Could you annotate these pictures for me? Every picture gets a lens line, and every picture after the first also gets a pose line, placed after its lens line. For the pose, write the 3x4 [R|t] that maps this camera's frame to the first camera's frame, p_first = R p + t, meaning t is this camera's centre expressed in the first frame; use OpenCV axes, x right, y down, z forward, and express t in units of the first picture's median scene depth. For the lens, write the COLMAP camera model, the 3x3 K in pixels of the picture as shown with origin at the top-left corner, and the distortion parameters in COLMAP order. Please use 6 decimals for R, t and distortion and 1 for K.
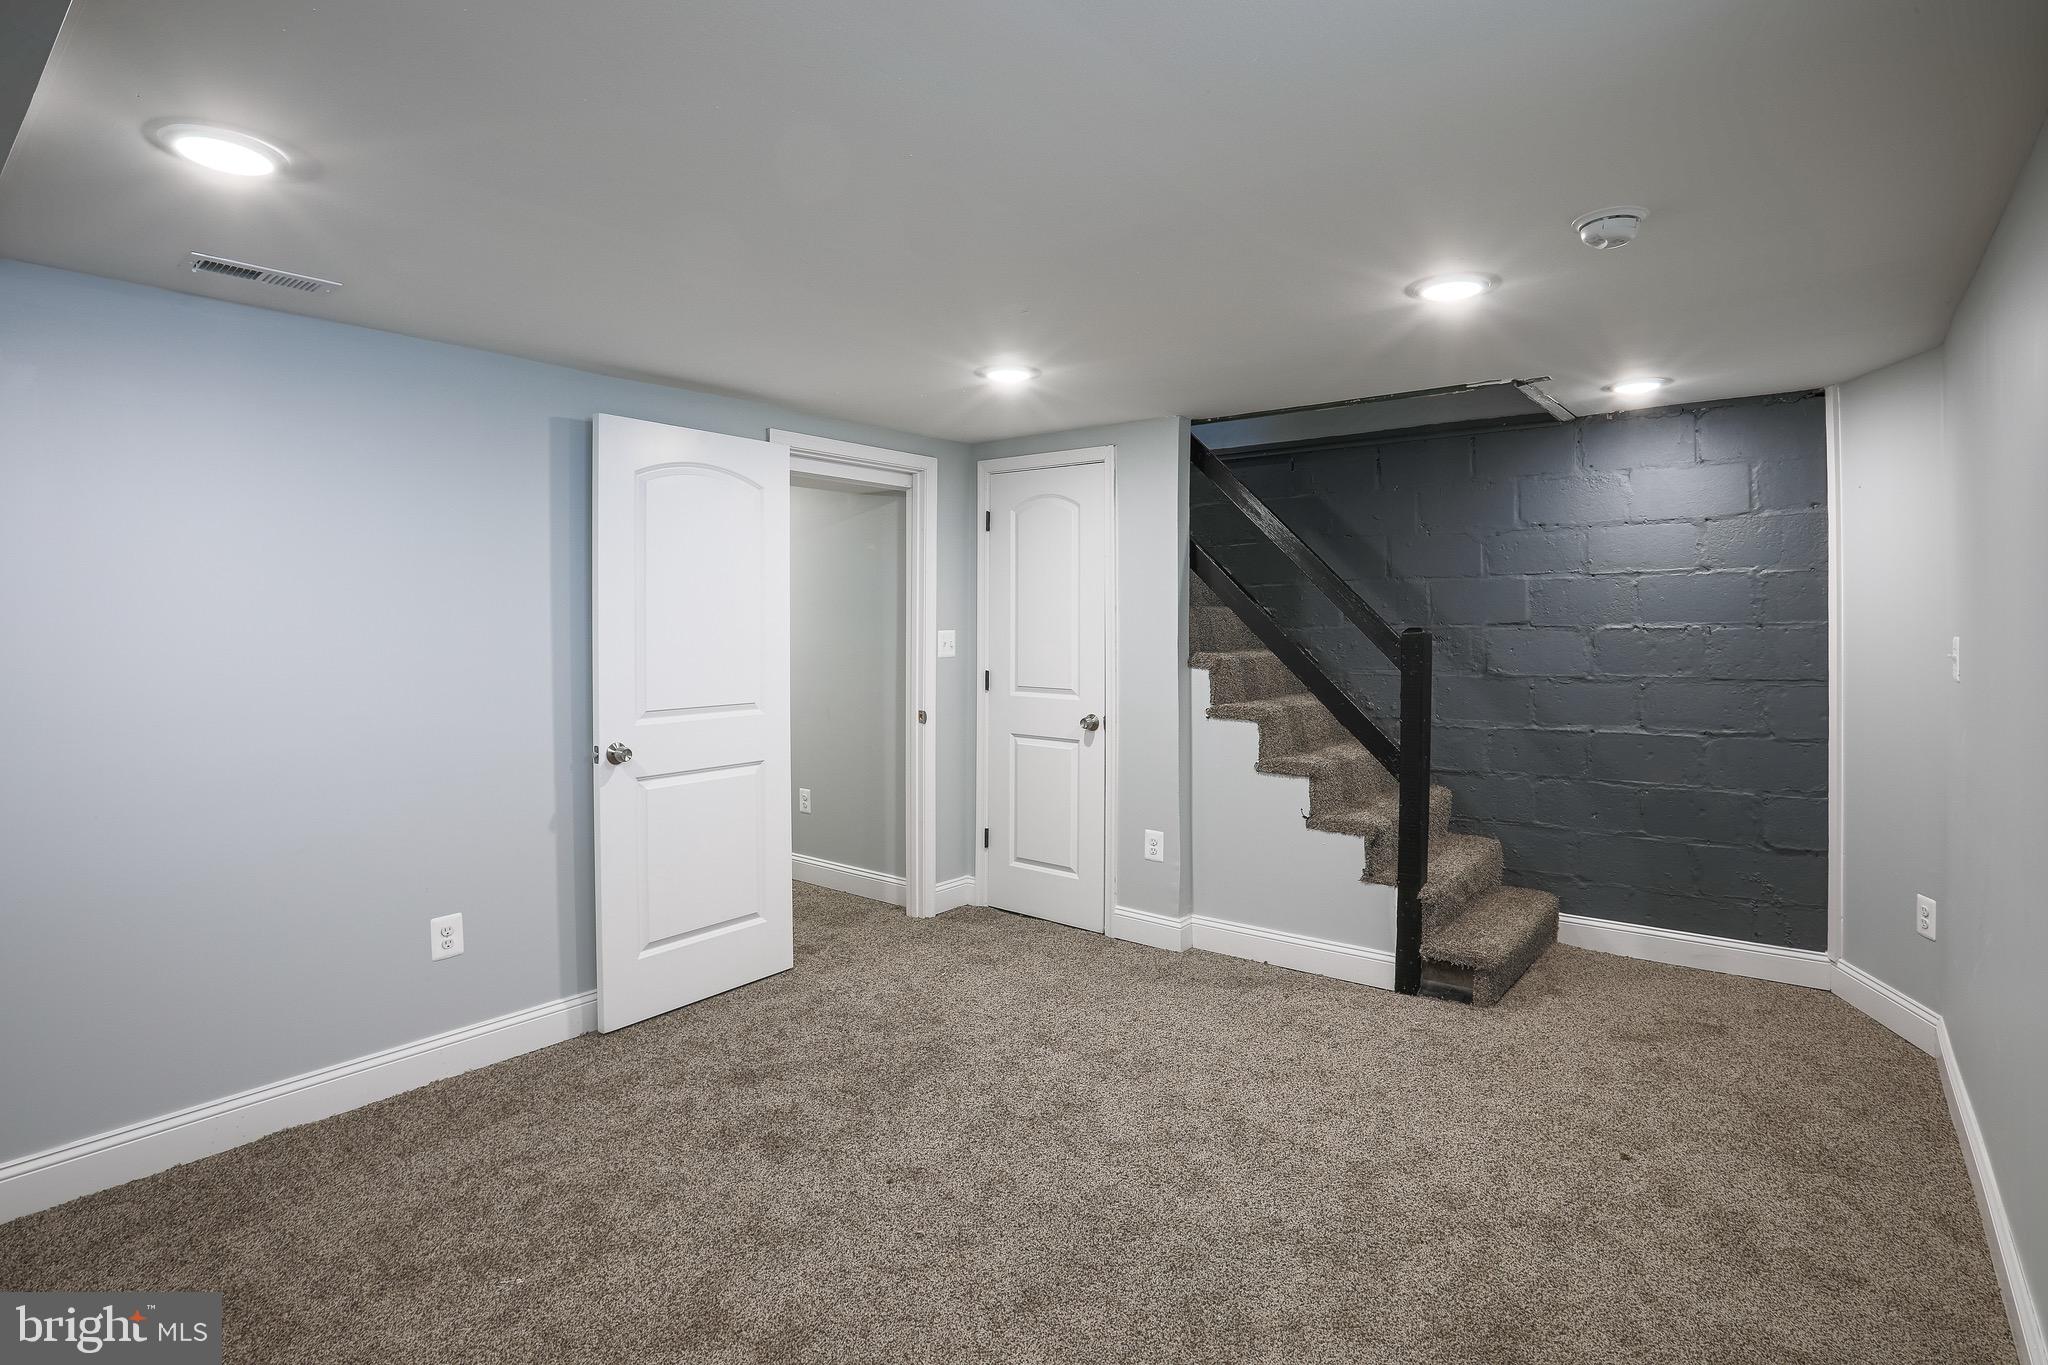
lens RADIAL K [[1001.6, 0, 1020.5], [0, 1001.6, 669.0], [0, 0, 1]] dist [-0.019088, 0.015414]
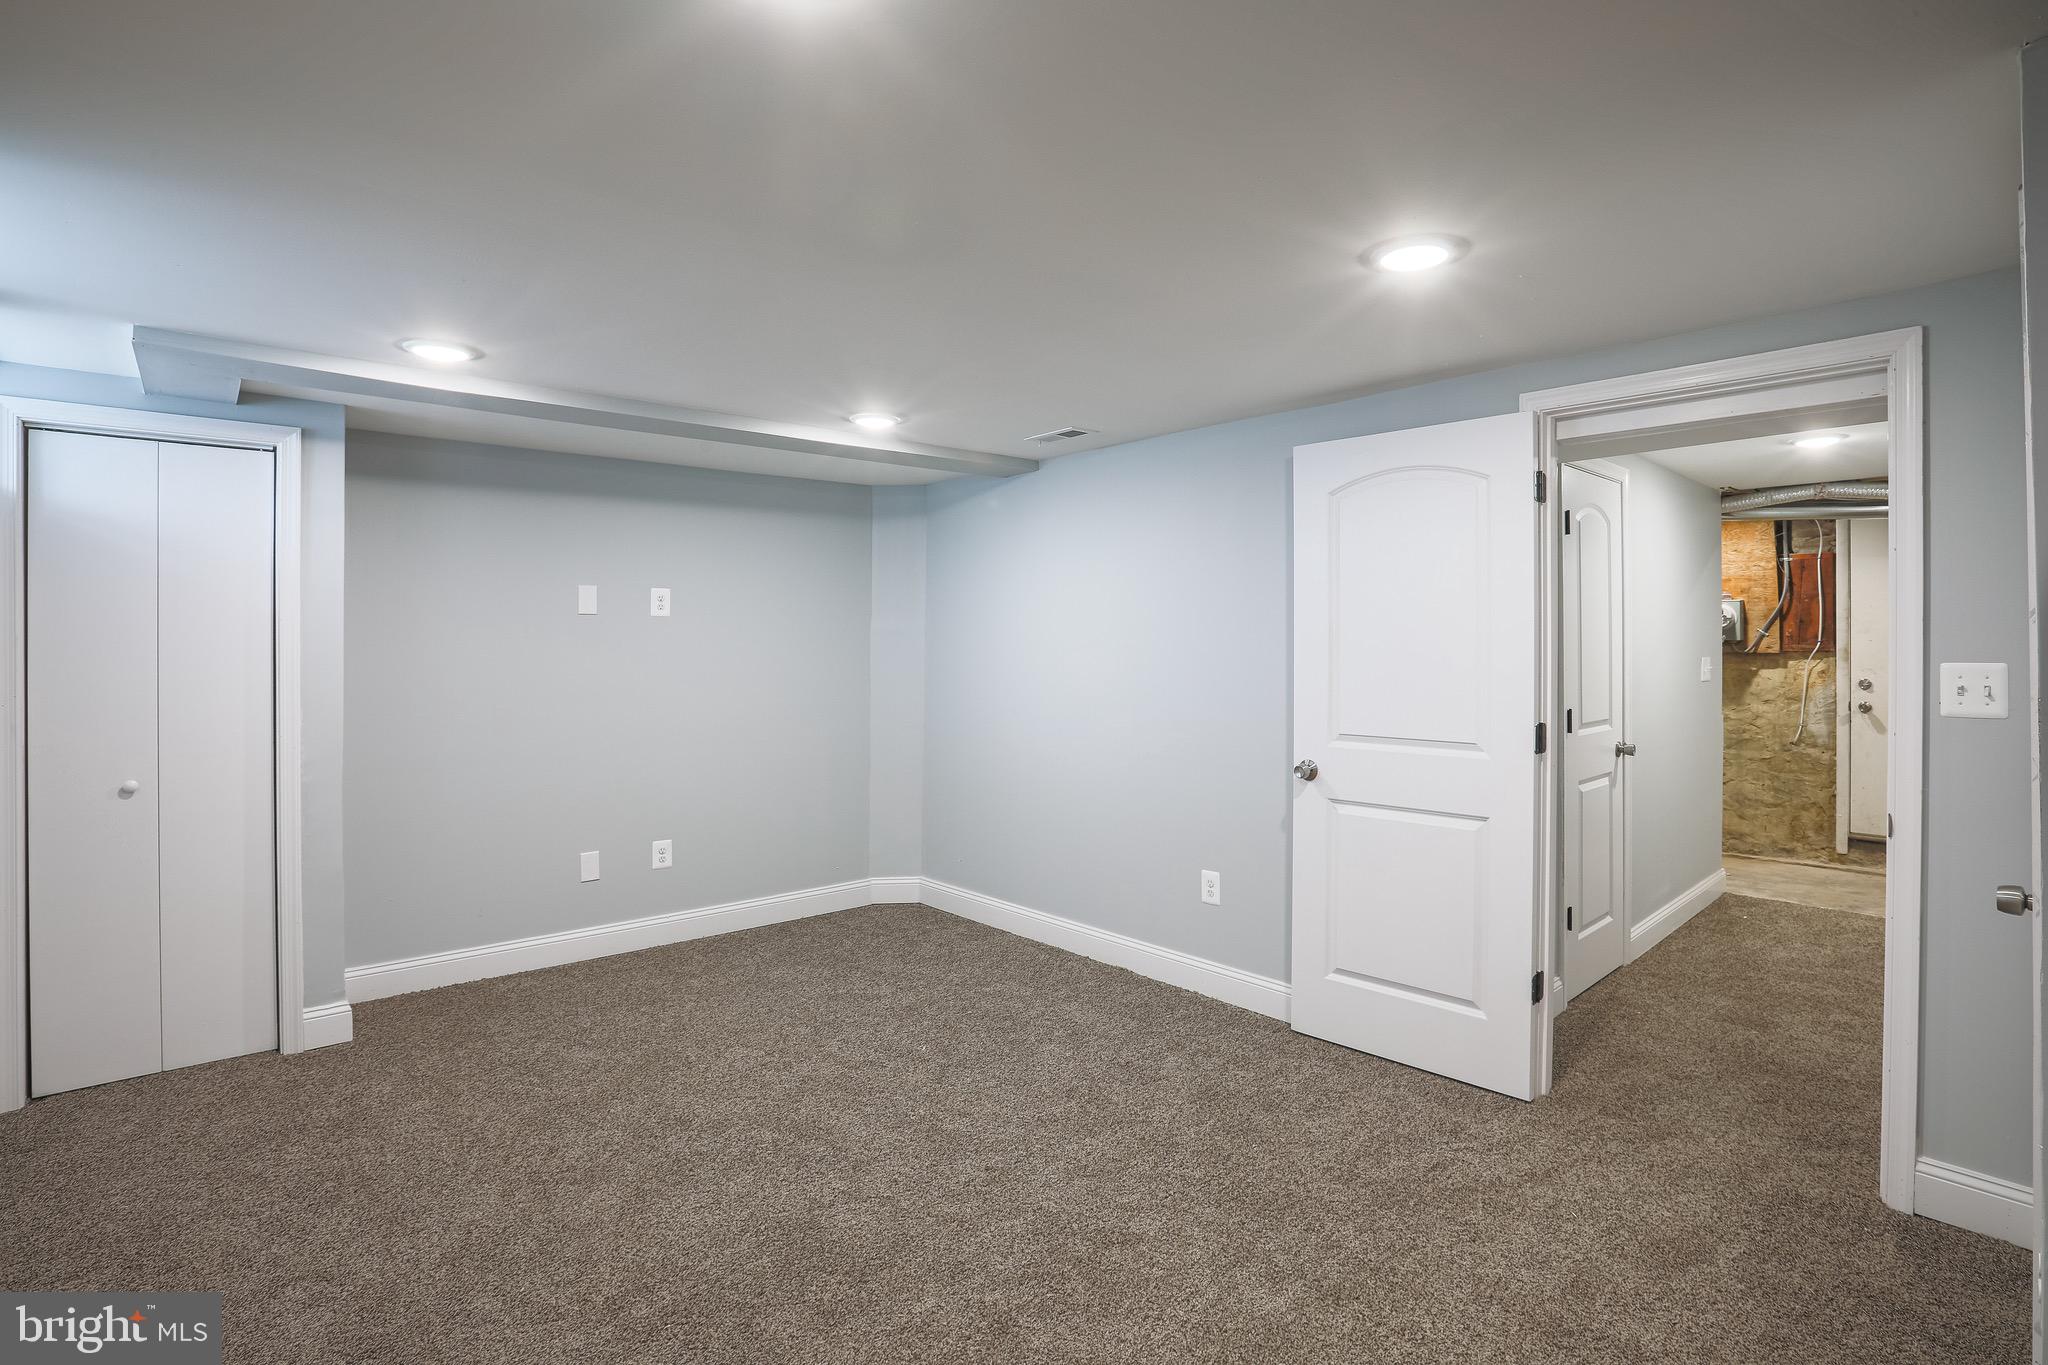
lens RADIAL K [[1001.6, 0, 1020.5], [0, 1001.6, 669.0], [0, 0, 1]] dist [-0.019088, 0.015414]
pose [[-0.136215, 0.037023, -0.989987, 0.650130], [-0.039221, 0.998316, 0.042731, -0.051968], [0.989903, 0.044649, -0.134533, 0.824816]]
